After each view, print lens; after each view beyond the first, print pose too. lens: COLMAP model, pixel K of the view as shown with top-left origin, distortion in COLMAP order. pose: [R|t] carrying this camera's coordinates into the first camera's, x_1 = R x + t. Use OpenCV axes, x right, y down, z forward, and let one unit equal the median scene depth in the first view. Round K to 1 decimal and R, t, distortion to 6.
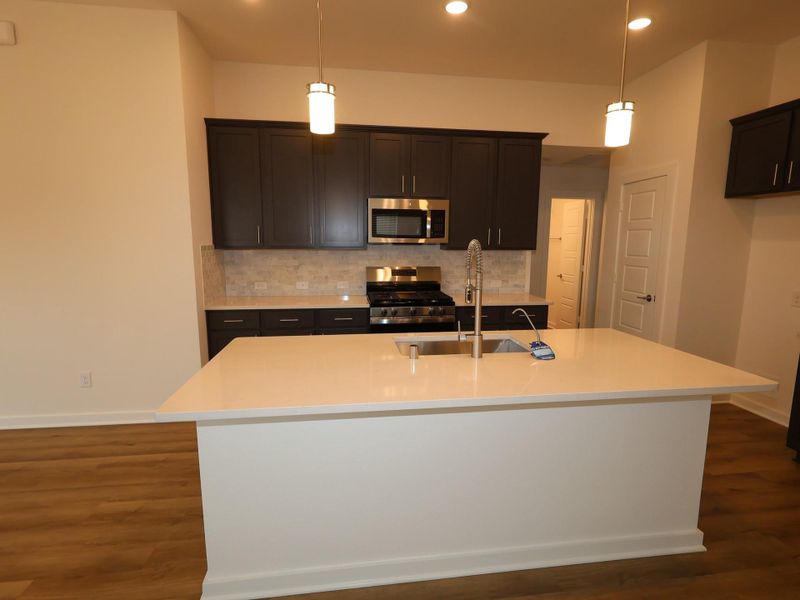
lens RADIAL K [[417.3, 0, 400.7], [0, 417.3, 303.1], [0, 0, 1]] dist [-0.001058, 0.000393]
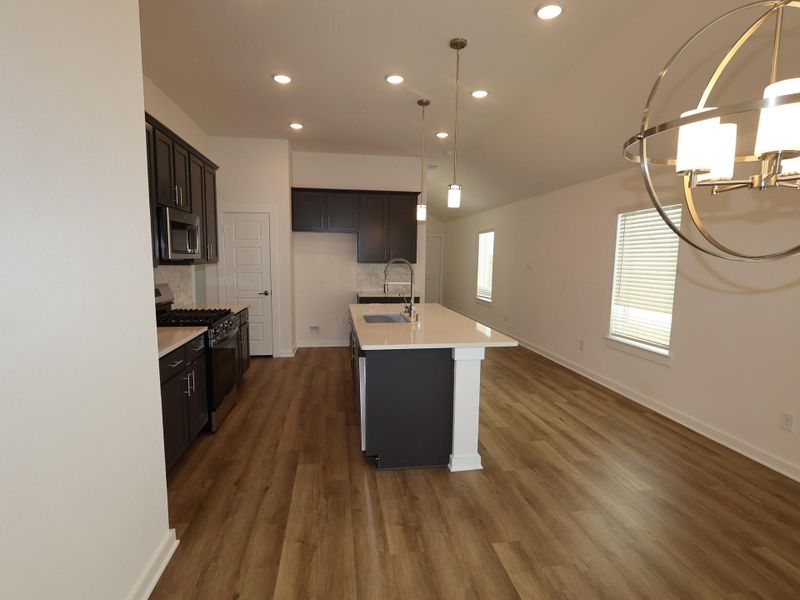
lens RADIAL K [[417.3, 0, 400.7], [0, 417.3, 303.1], [0, 0, 1]] dist [-0.001058, 0.000393]
pose [[-0.020128, -0.119772, 0.992597, -1.437087], [0.141272, 0.982497, 0.121418, -0.142596], [-0.989766, 0.142670, -0.002856, 0.844198]]
